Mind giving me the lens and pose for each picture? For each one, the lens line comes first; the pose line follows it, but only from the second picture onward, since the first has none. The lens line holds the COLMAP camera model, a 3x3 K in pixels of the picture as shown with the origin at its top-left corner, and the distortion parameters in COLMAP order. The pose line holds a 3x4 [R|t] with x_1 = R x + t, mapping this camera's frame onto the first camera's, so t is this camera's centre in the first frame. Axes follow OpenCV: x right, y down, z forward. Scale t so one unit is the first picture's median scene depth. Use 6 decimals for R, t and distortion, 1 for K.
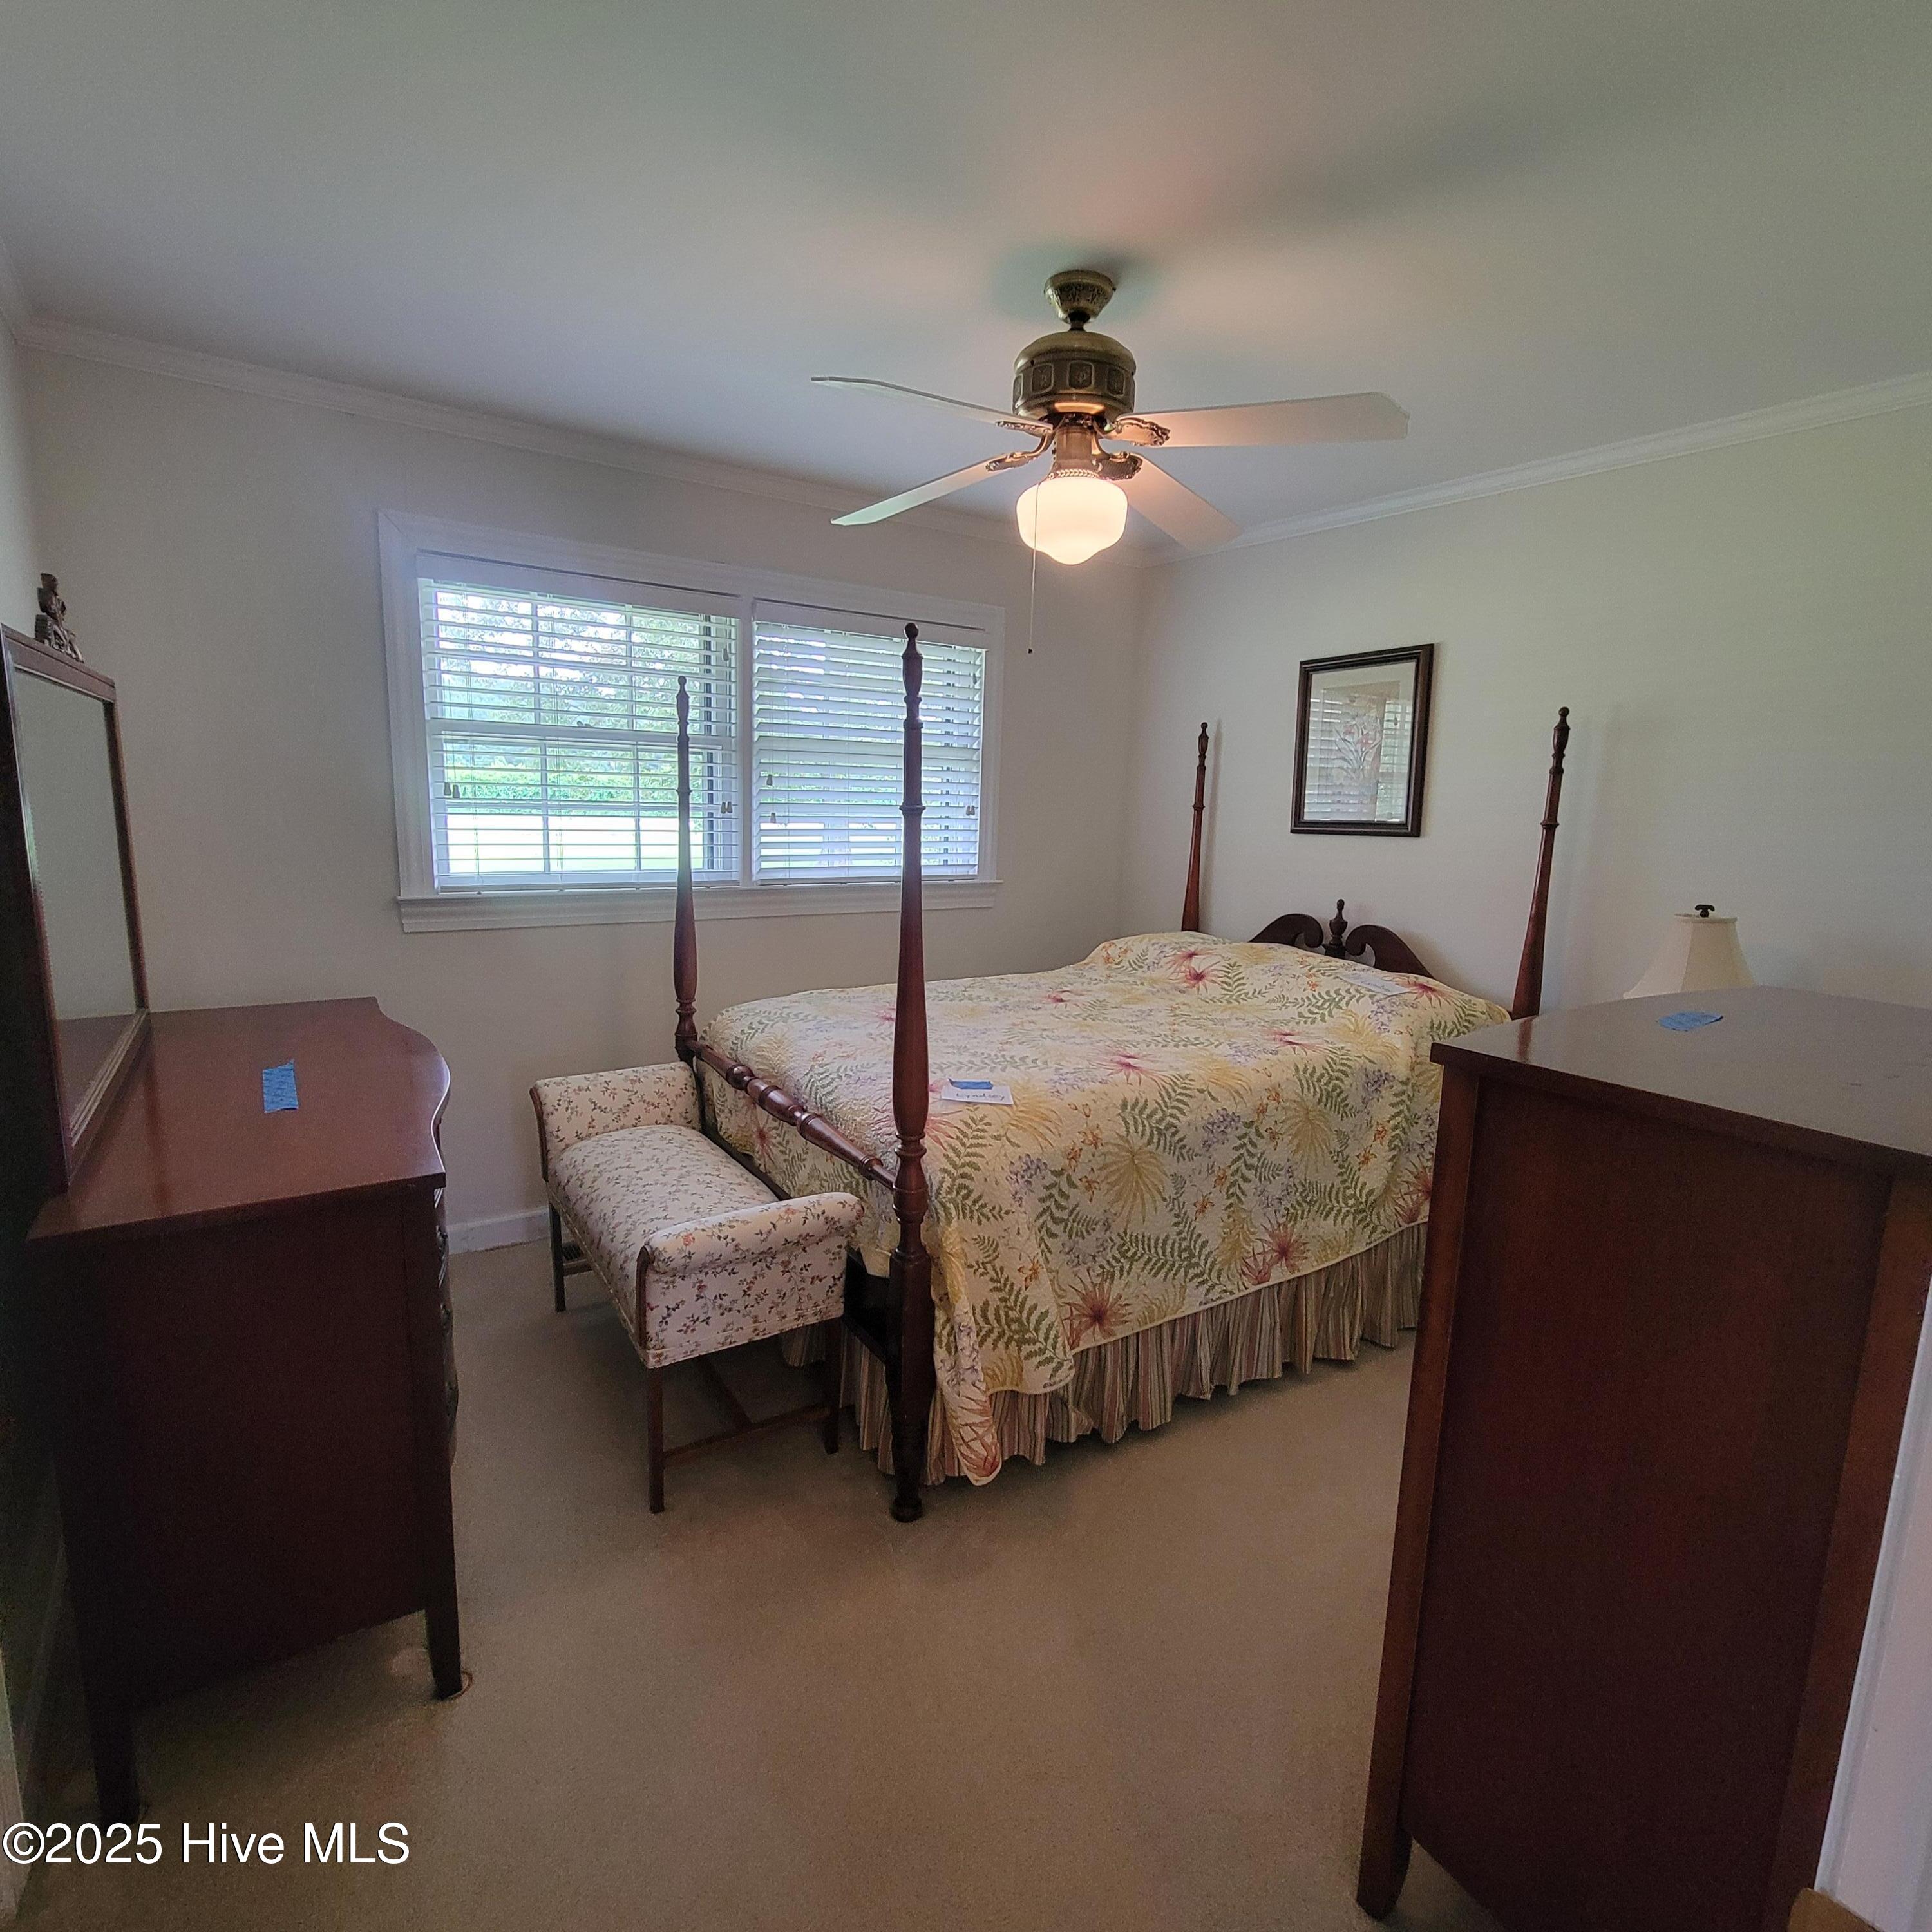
lens RADIAL K [[1055.3, 0, 984.9], [0, 1055.3, 950.1], [0, 0, 1]] dist [0.007666, -0.000047]
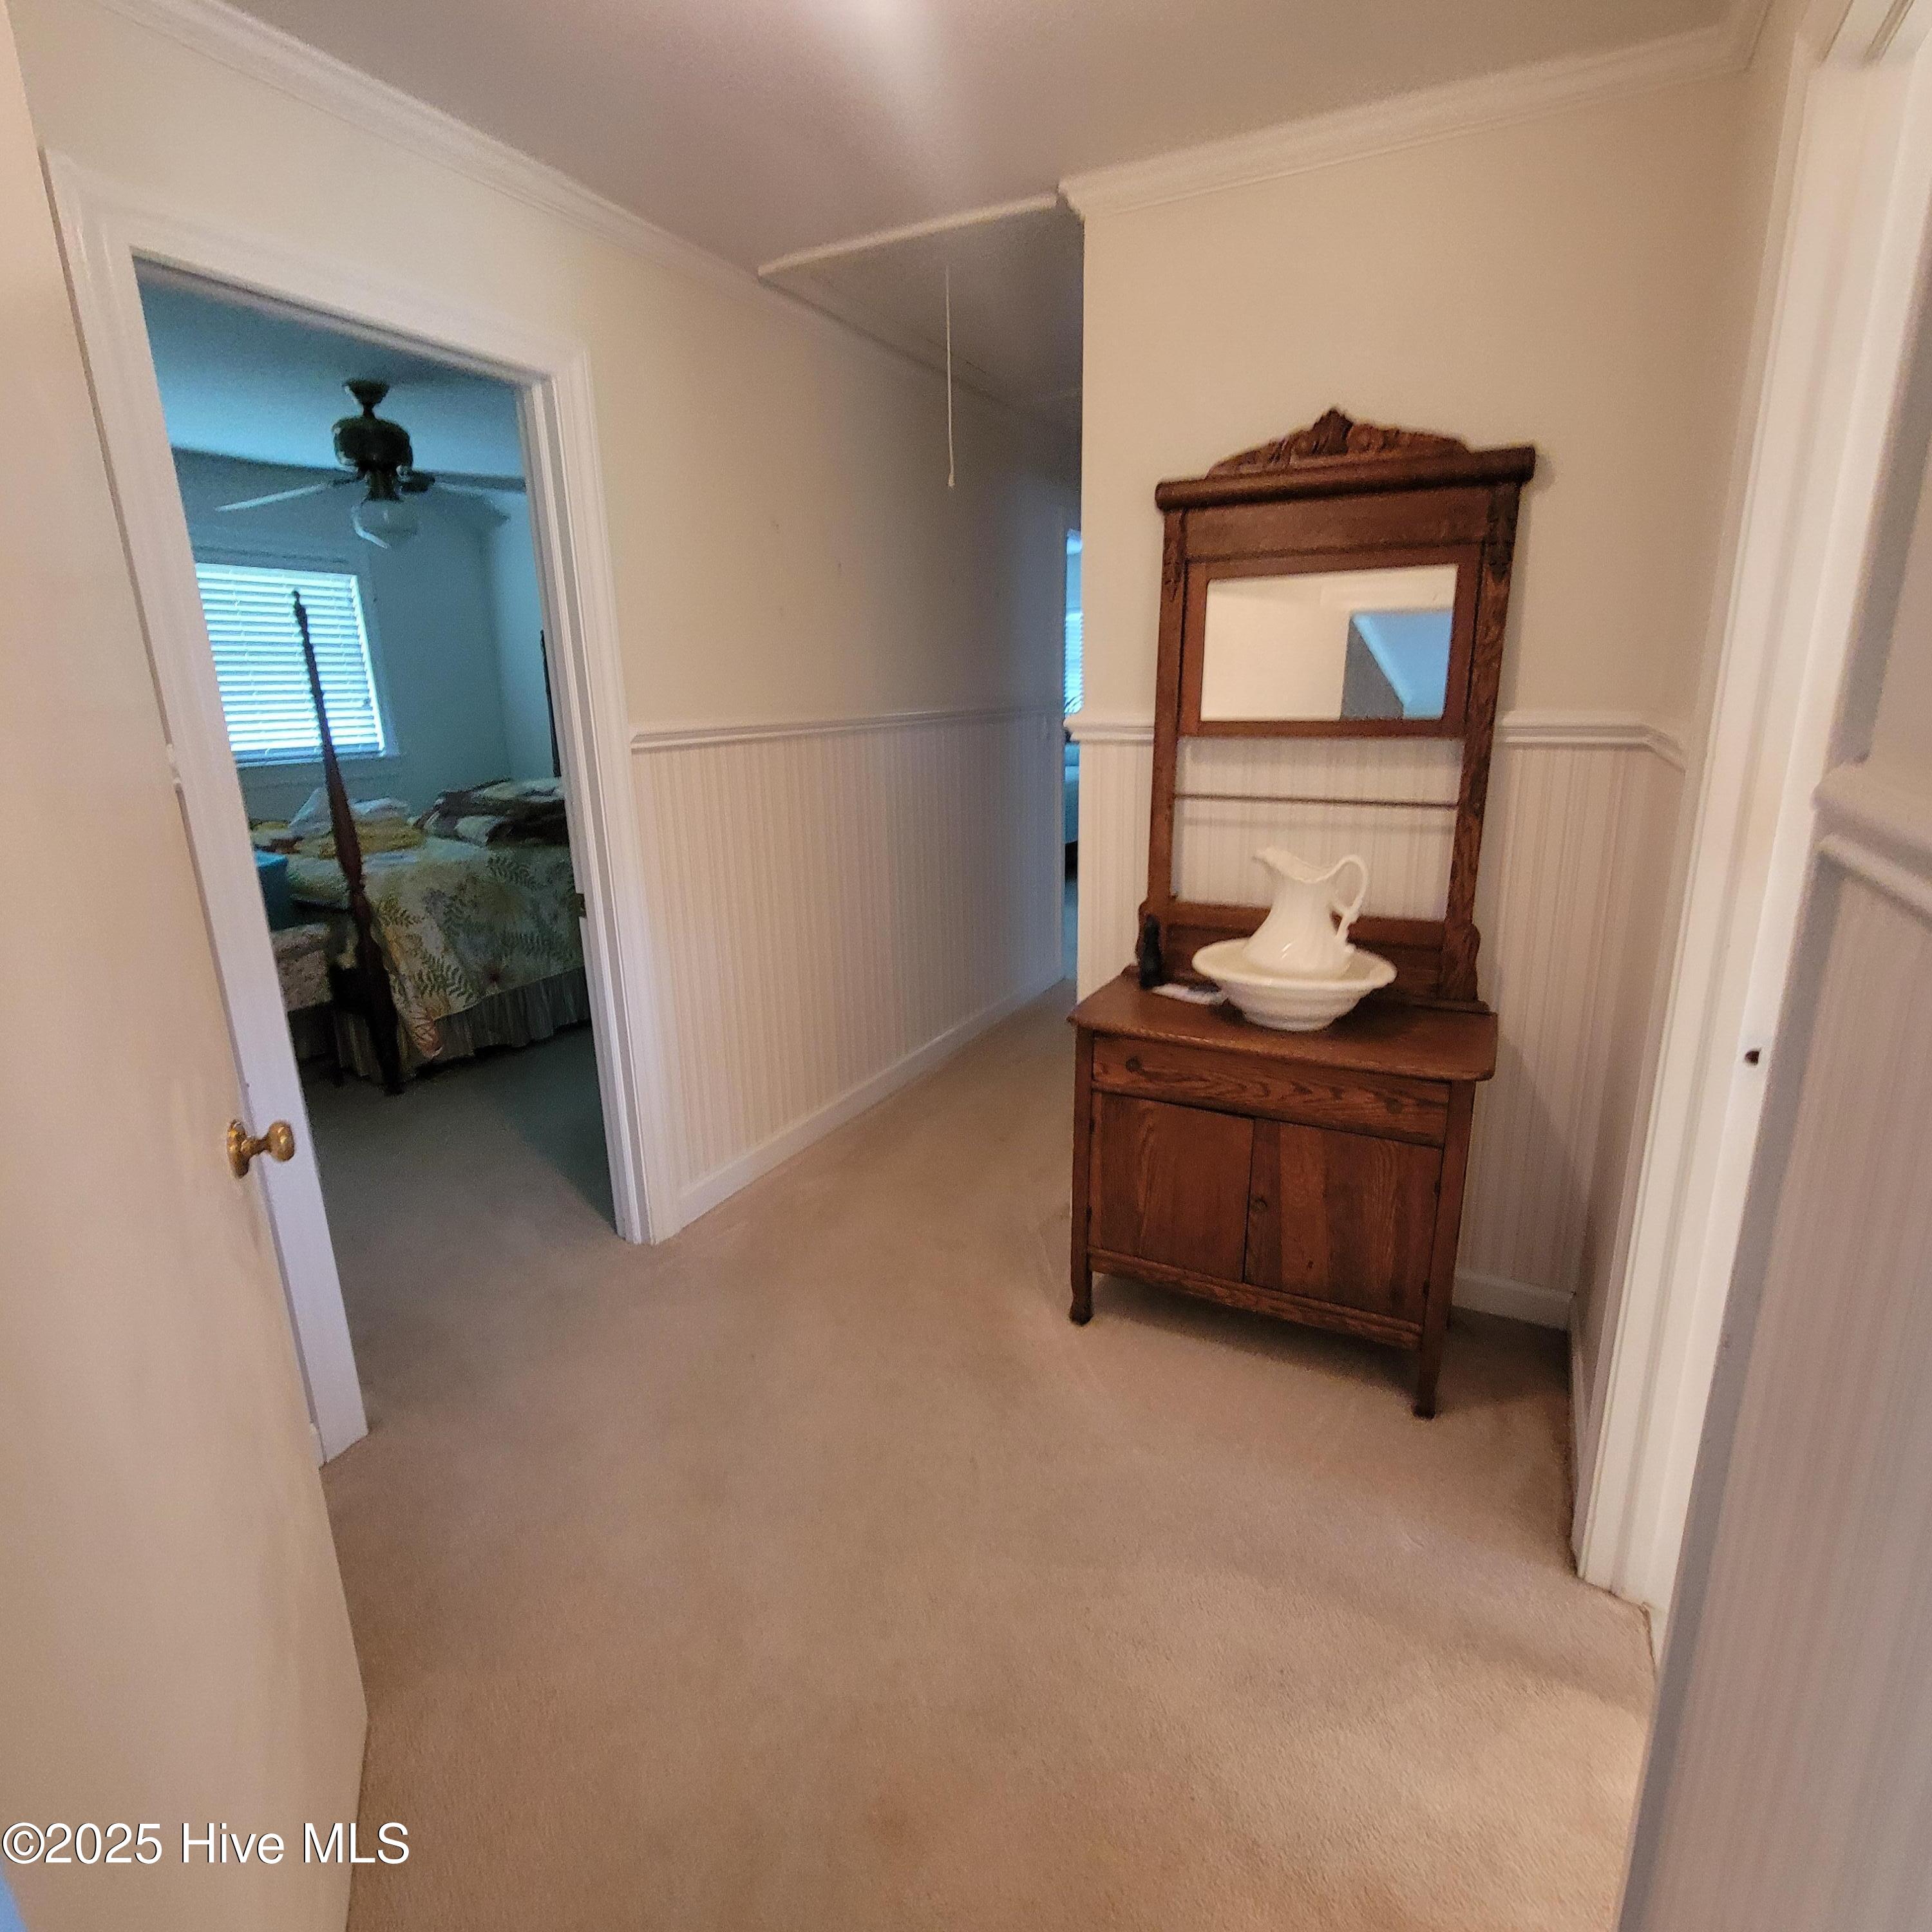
lens RADIAL K [[1055.3, 0, 966.9], [0, 1055.3, 963.8], [0, 0, 1]] dist [0.007666, -0.000047]
pose [[0.891169, -0.166790, 0.421899, 0.072847], [0.118265, 0.983221, 0.138890, 0.179569], [-0.437985, -0.073879, 0.895941, -1.034461]]
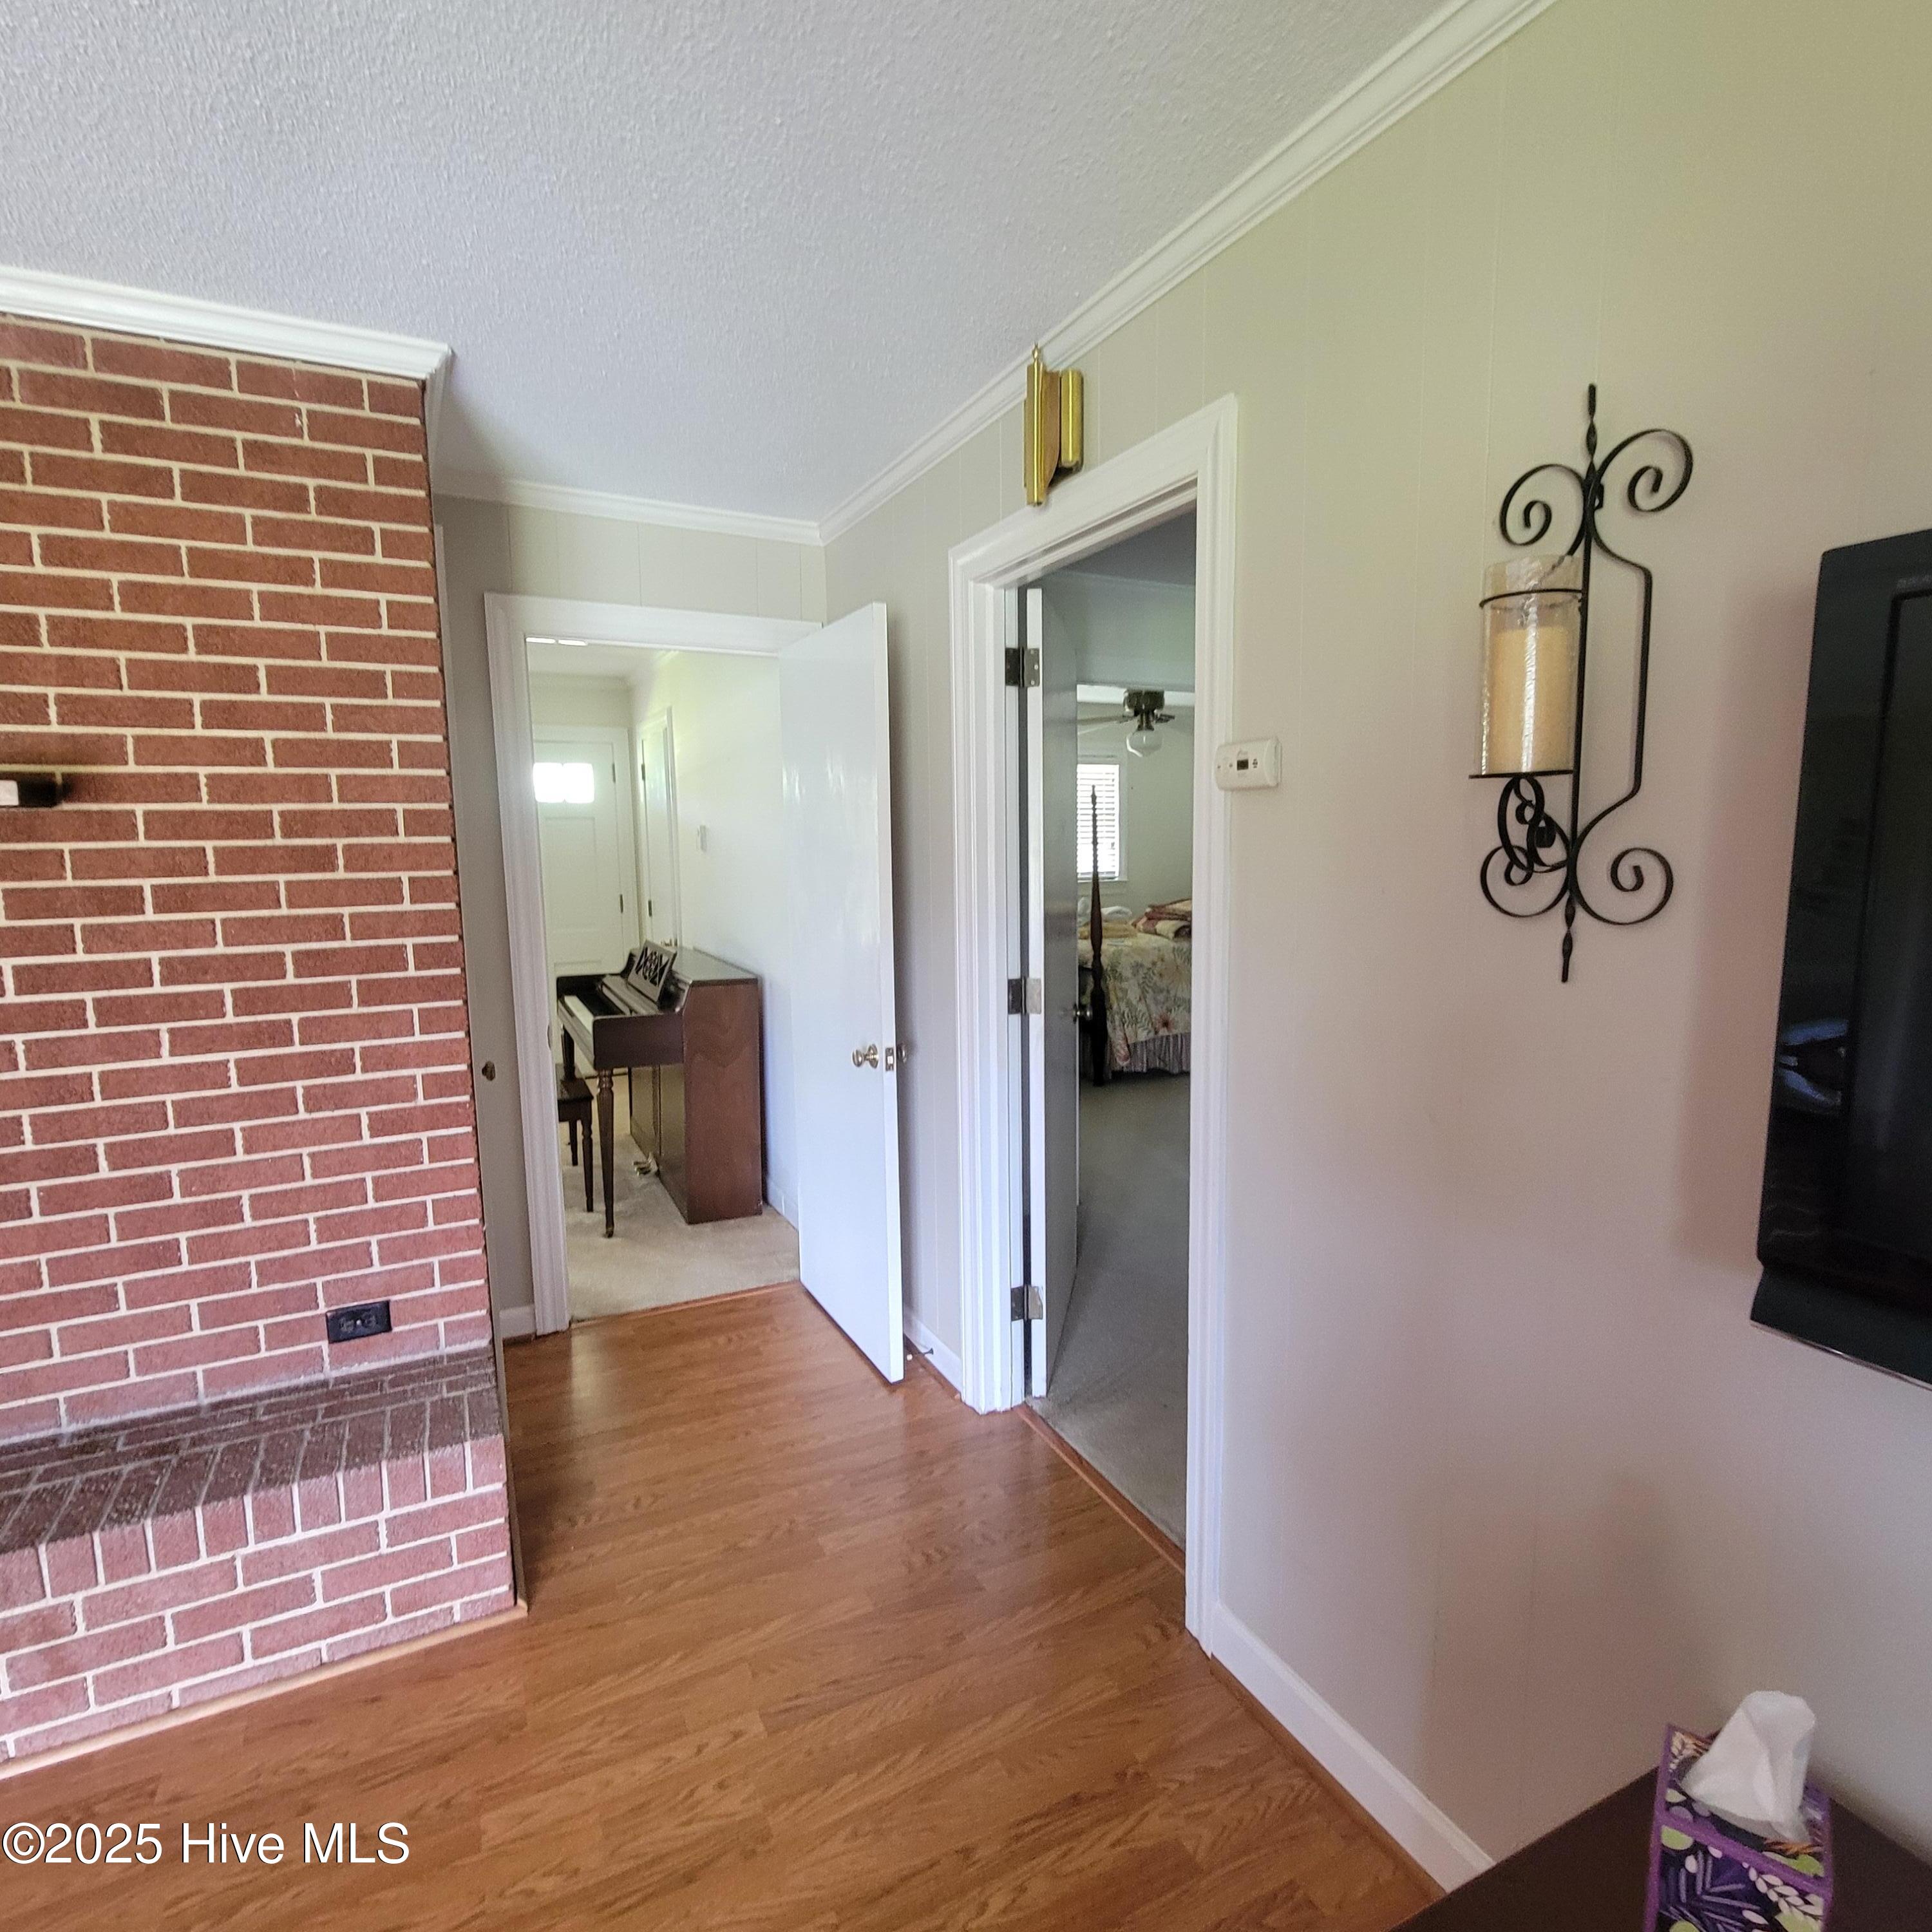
lens RADIAL K [[1055.3, 0, 960.5], [0, 1055.3, 971.8], [0, 0, 1]] dist [0.007666, -0.000047]
pose [[0.986353, -0.029131, -0.162049, 0.031613], [0.025497, 0.999376, -0.024459, 0.282448], [0.162661, 0.019993, 0.986479, -1.935025]]
